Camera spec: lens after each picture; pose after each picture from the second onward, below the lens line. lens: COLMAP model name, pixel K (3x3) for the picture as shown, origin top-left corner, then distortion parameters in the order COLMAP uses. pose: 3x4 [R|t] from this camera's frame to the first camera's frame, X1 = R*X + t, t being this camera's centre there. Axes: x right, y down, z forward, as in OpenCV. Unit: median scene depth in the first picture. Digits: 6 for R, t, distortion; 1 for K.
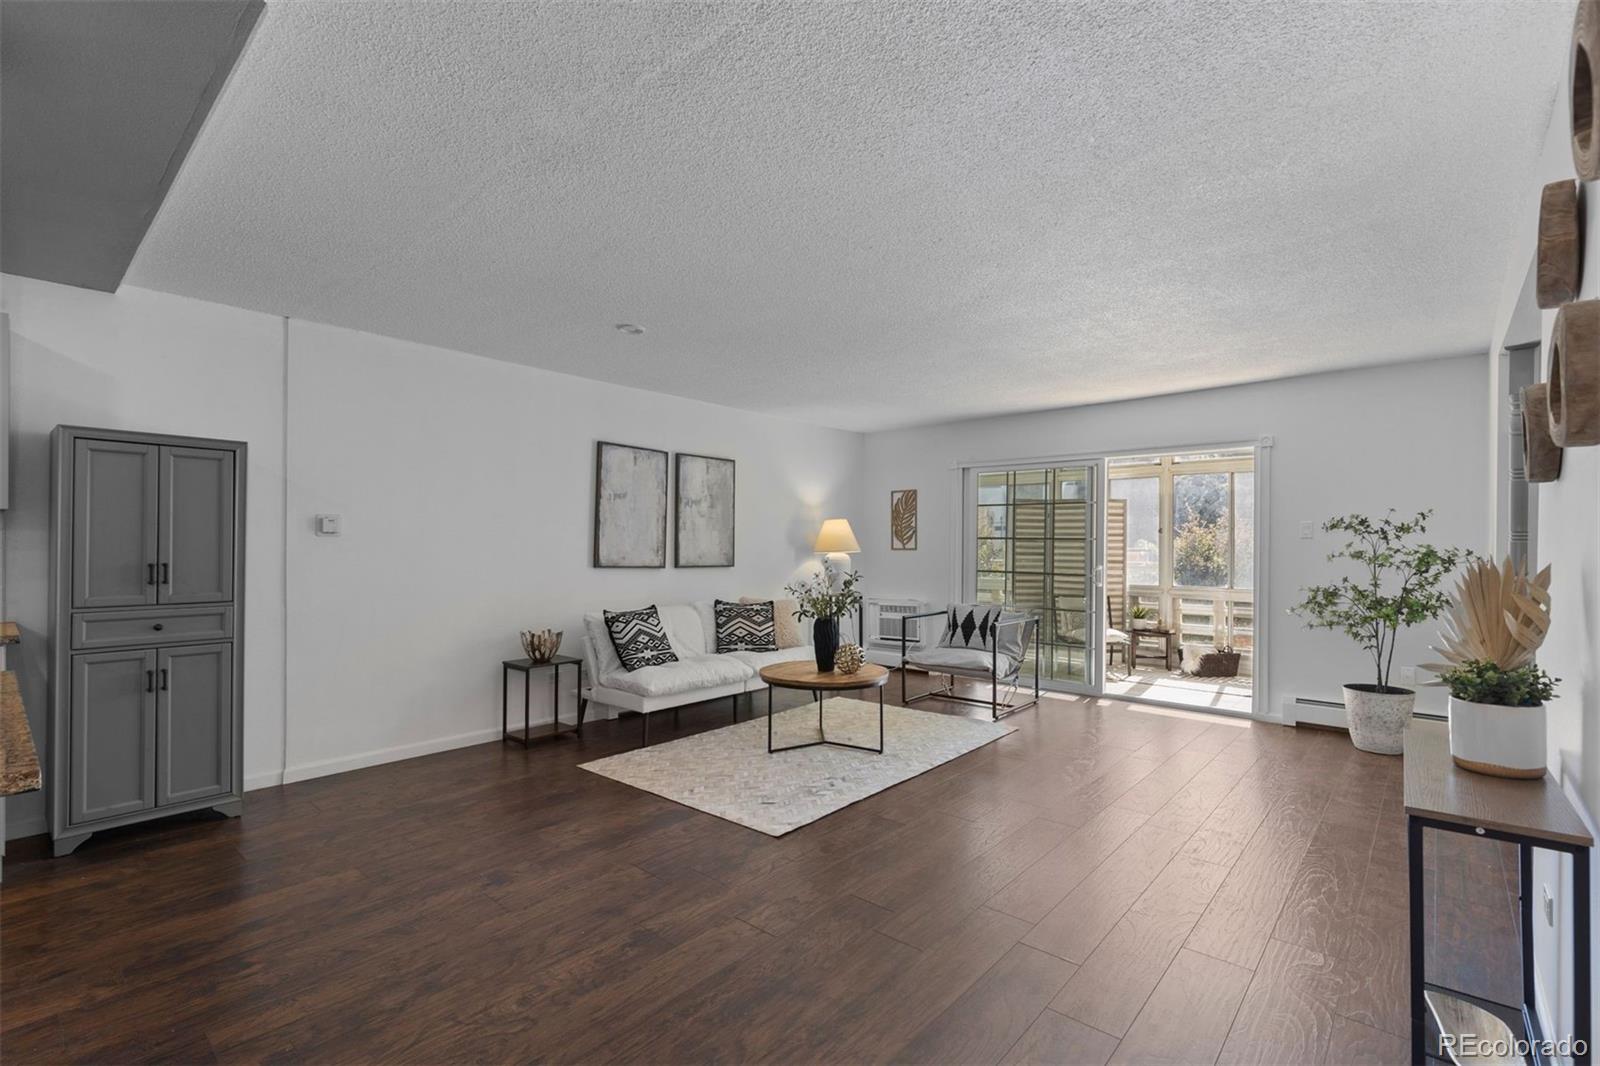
lens RADIAL K [[719.3, 0, 800.3], [0, 719.3, 541.6], [0, 0, 1]] dist [0.006141, -0.002528]
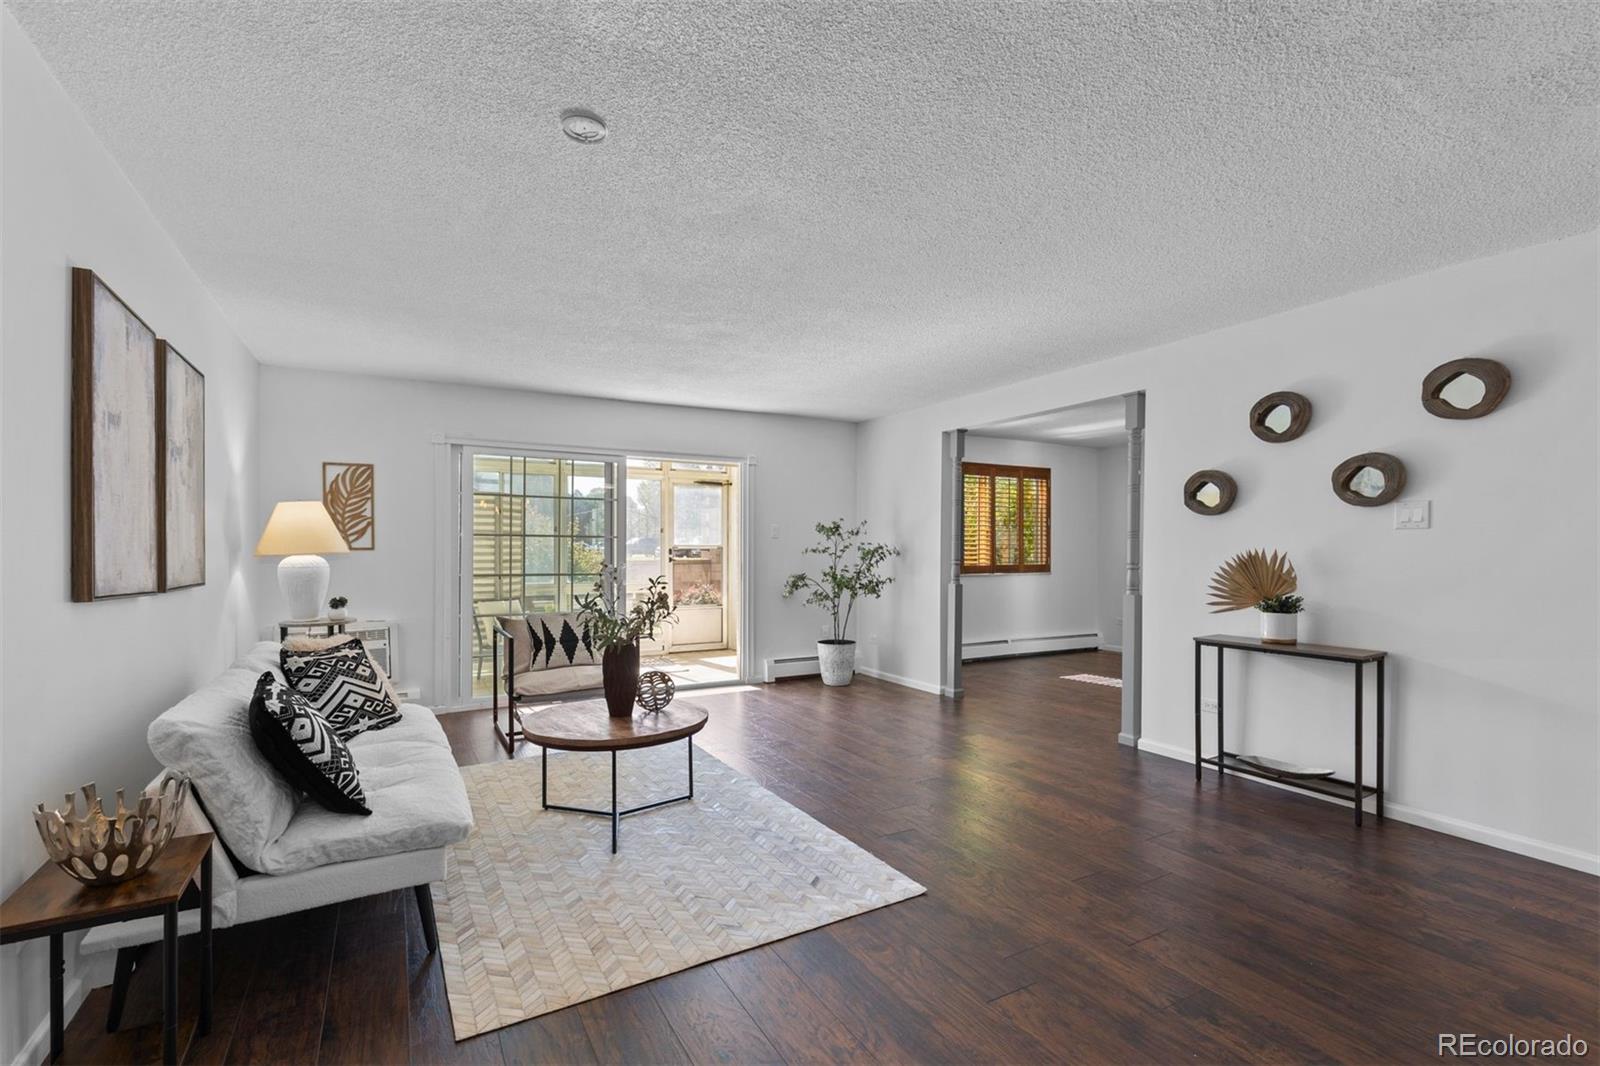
lens RADIAL K [[719.3, 0, 794.5], [0, 719.3, 549.8], [0, 0, 1]] dist [0.006141, -0.002528]
pose [[0.328727, -0.007816, 0.944393, -0.574321], [-0.004857, 0.999939, 0.009967, 0.003632], [-0.944413, -0.007864, 0.328668, 0.576512]]
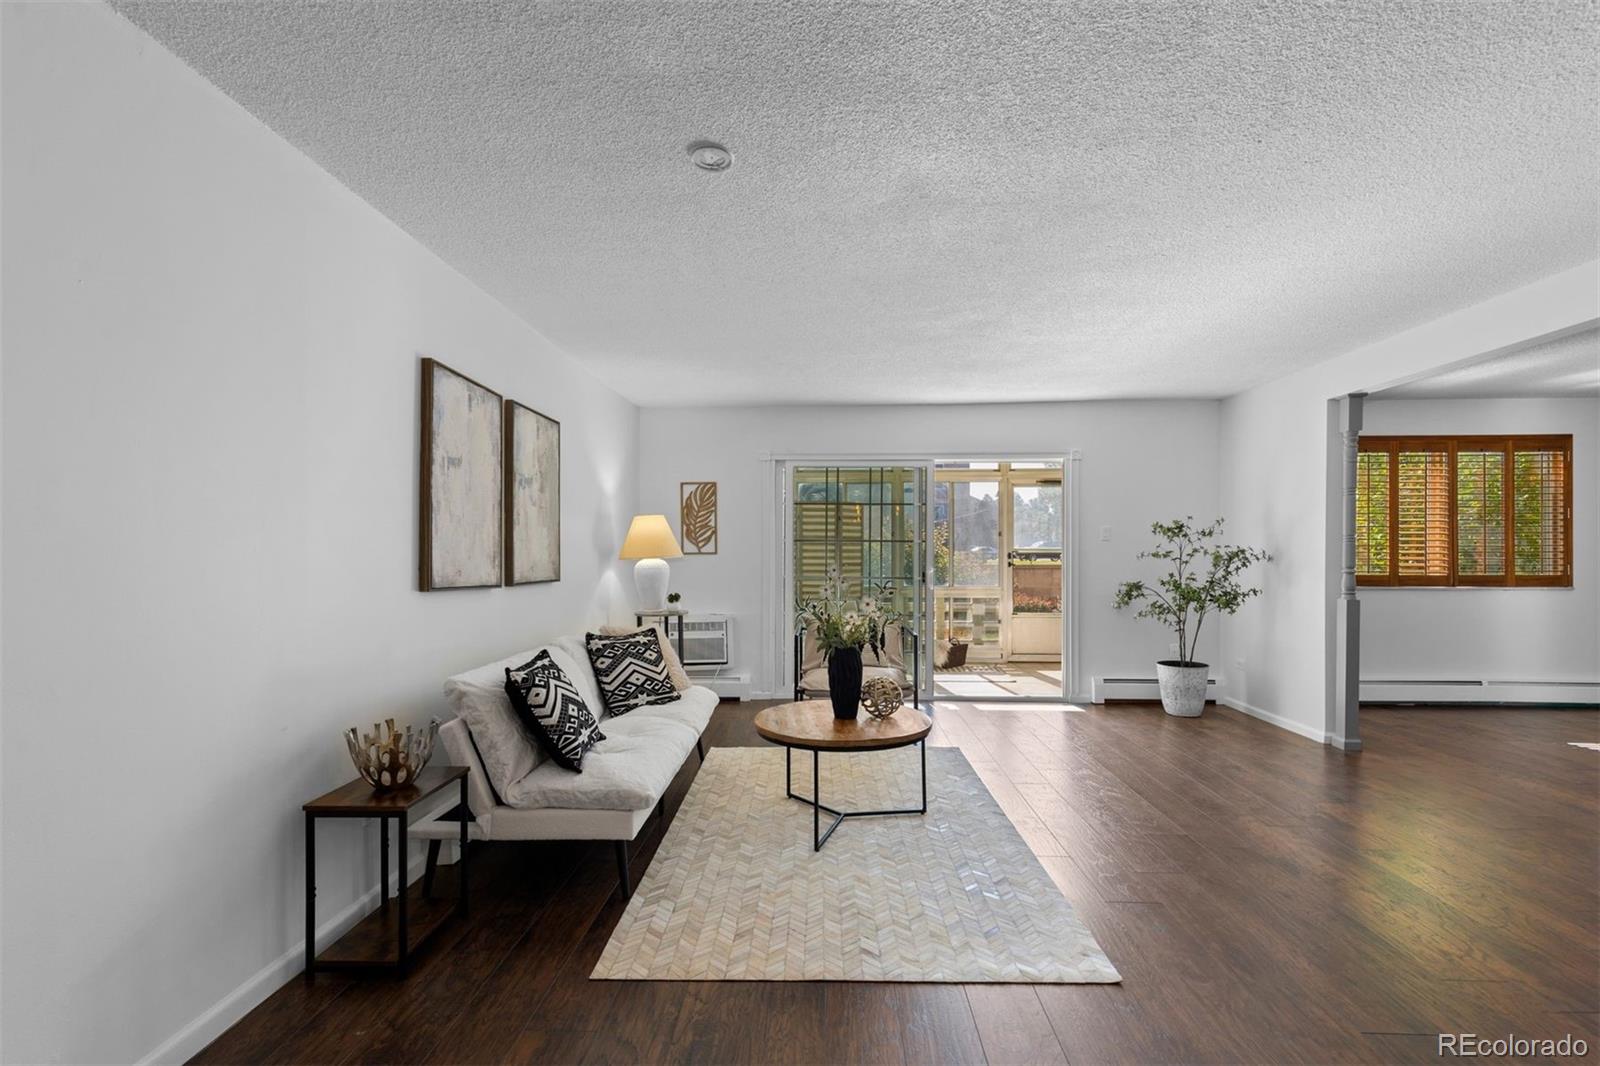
lens RADIAL K [[719.3, 0, 801.4], [0, 719.3, 552.2], [0, 0, 1]] dist [0.006141, -0.002528]
pose [[0.774052, -0.007038, 0.633083, -0.450629], [0.002001, 0.999960, 0.008670, 0.003060], [-0.633119, -0.005444, 0.774036, 0.443923]]
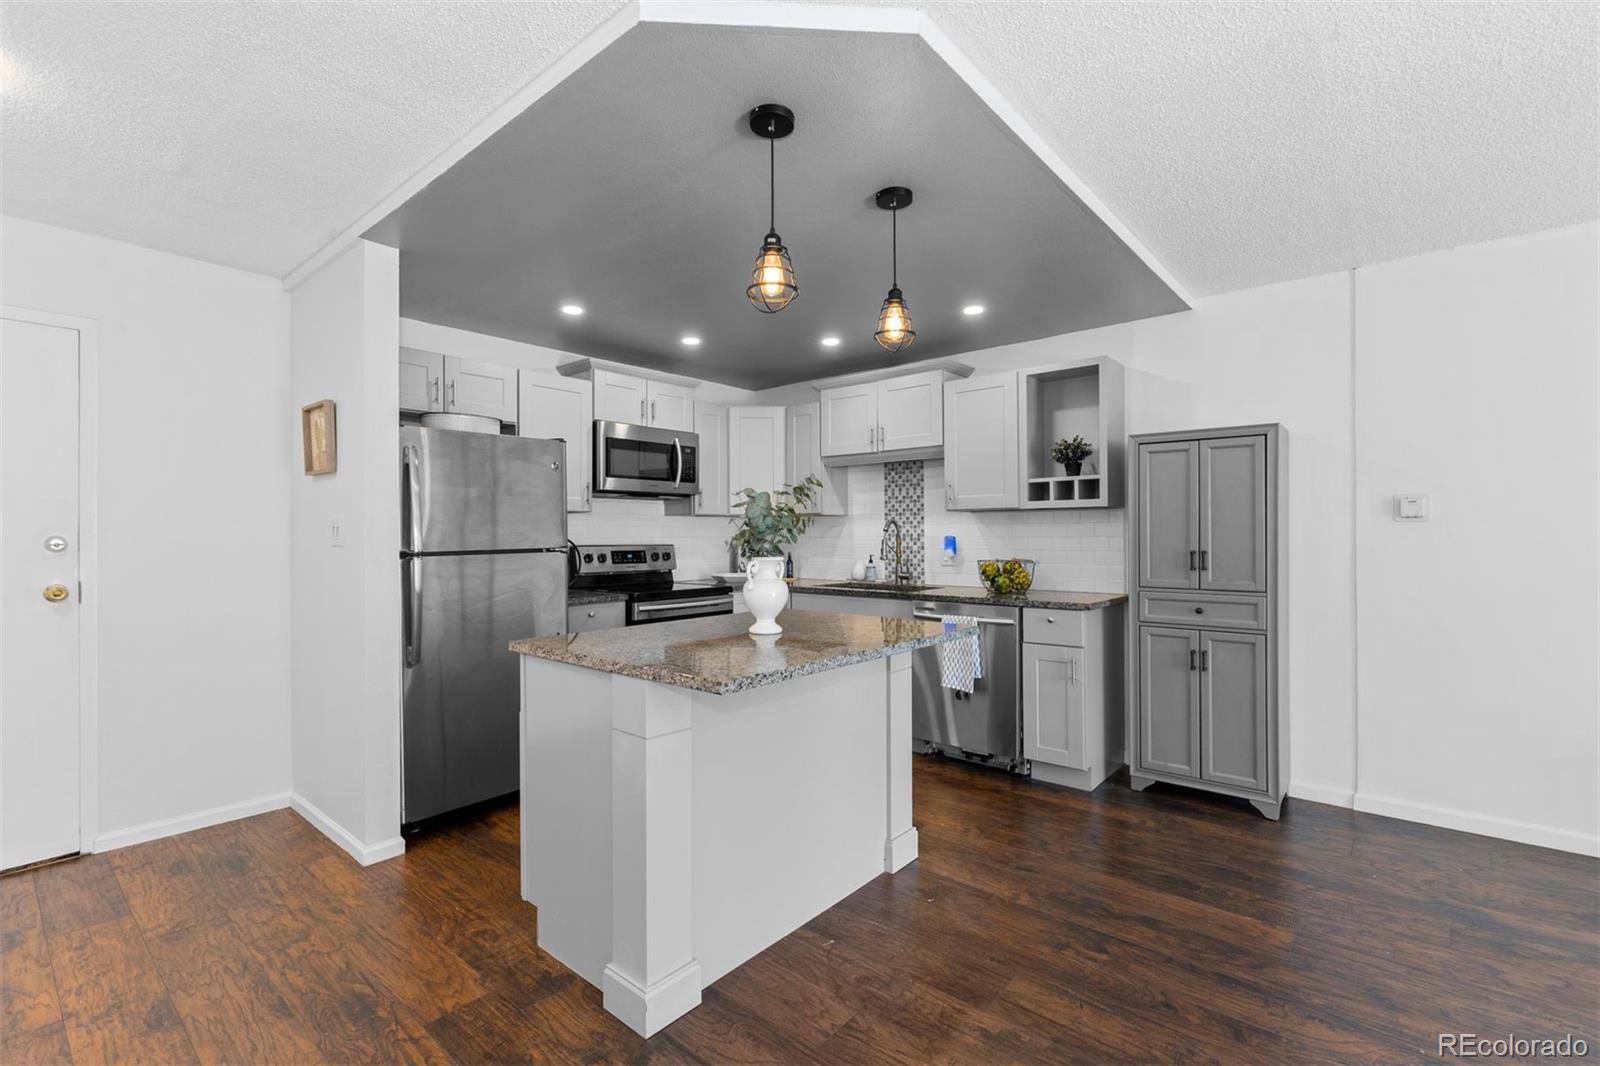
lens RADIAL K [[719.3, 0, 796.2], [0, 719.3, 530.7], [0, 0, 1]] dist [0.006141, -0.002528]
pose [[0.014980, -0.007402, -0.999860, 0.110188], [0.008876, 0.999934, -0.007269, 0.002404], [0.999848, -0.008766, 0.015045, 0.261092]]
